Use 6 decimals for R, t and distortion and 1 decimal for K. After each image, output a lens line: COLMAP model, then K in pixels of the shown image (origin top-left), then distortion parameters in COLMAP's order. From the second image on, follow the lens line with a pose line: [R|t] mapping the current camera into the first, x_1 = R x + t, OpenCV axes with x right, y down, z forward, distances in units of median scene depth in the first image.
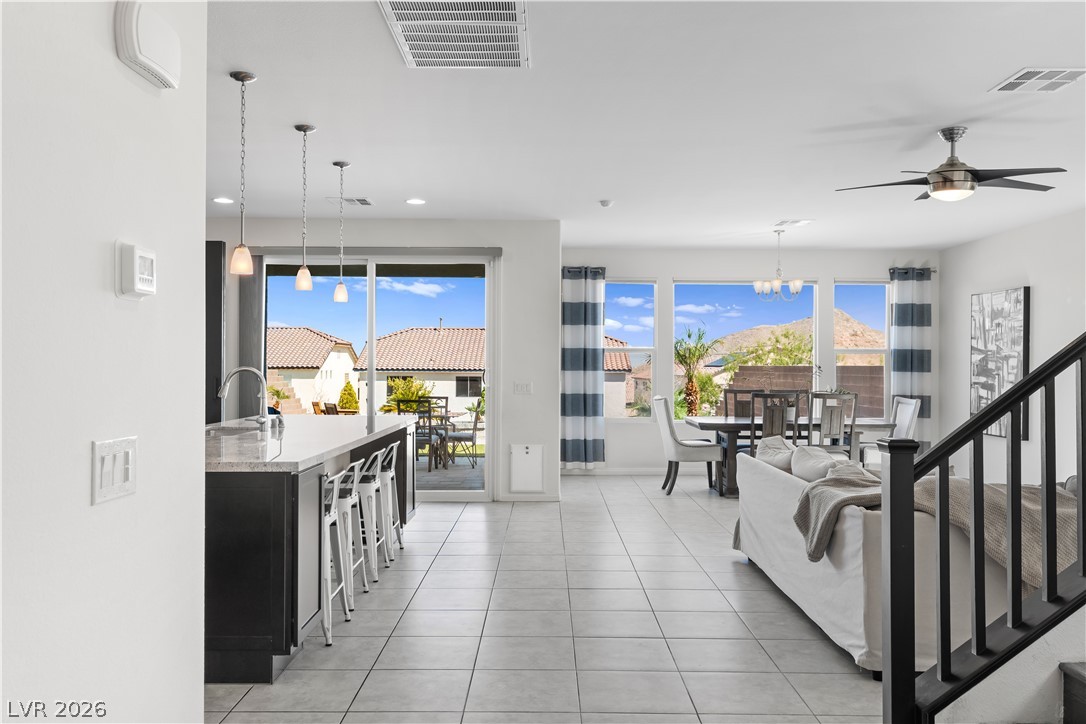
lens RADIAL K [[846.7, 0, 541.5], [0, 846.7, 362.1], [0, 0, 1]] dist [0.000691, -0.004378]
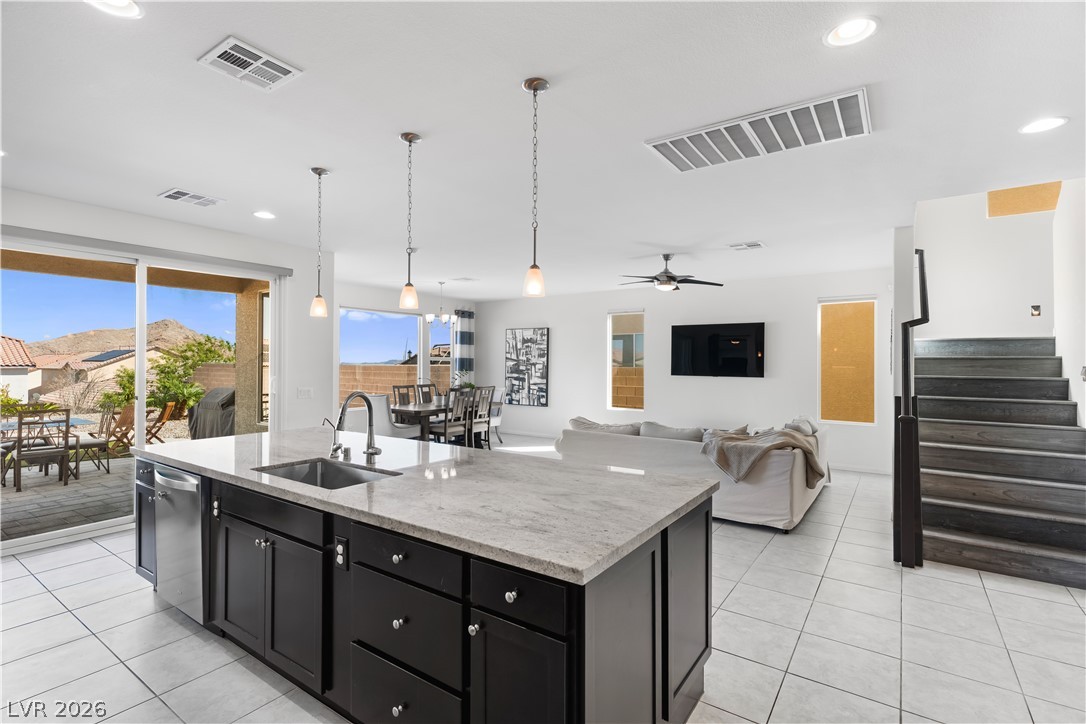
lens RADIAL K [[513.8, 0, 542.5], [0, 513.8, 357.5], [0, 0, 1]] dist [0.001273, -0.001599]
pose [[0.570846, 0.004857, 0.821043, -0.383230], [-0.005171, 0.999984, -0.002320, -0.016750], [-0.821041, -0.002922, 0.570862, 0.312805]]
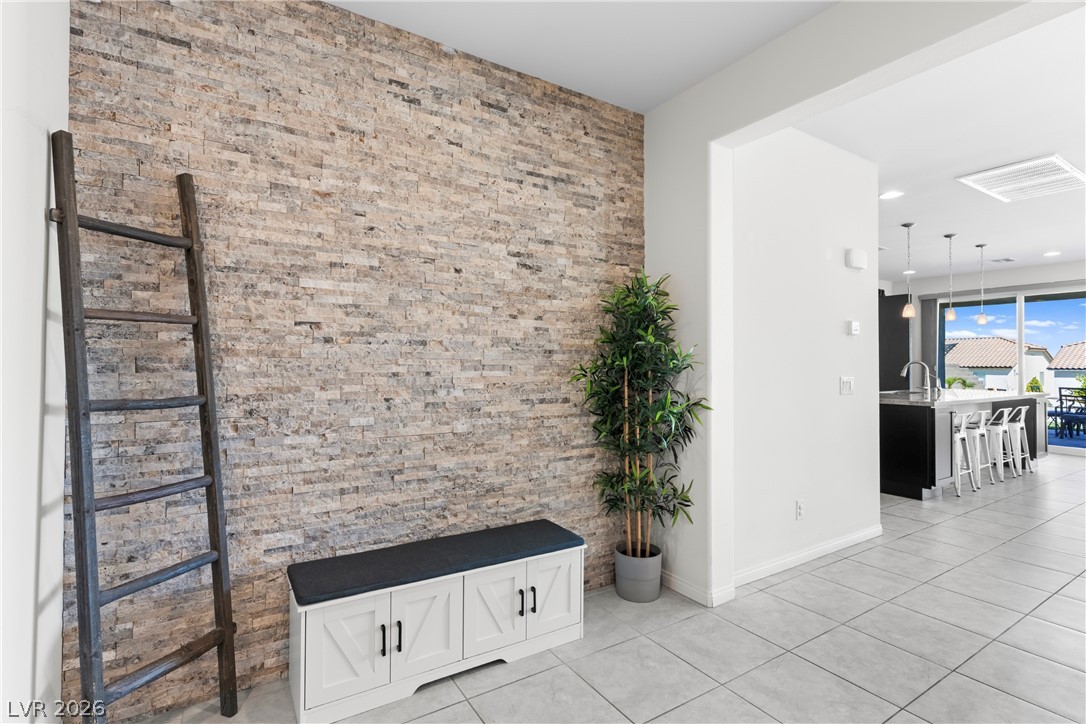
lens RADIAL K [[513.8, 0, 543.0], [0, 513.8, 358.5], [0, 0, 1]] dist [0.001273, -0.001599]
pose [[0.535827, -0.012959, -0.844228, 0.115607], [0.002912, 0.999905, -0.013501, 0.007702], [0.844323, 0.004776, 0.535814, -0.224589]]
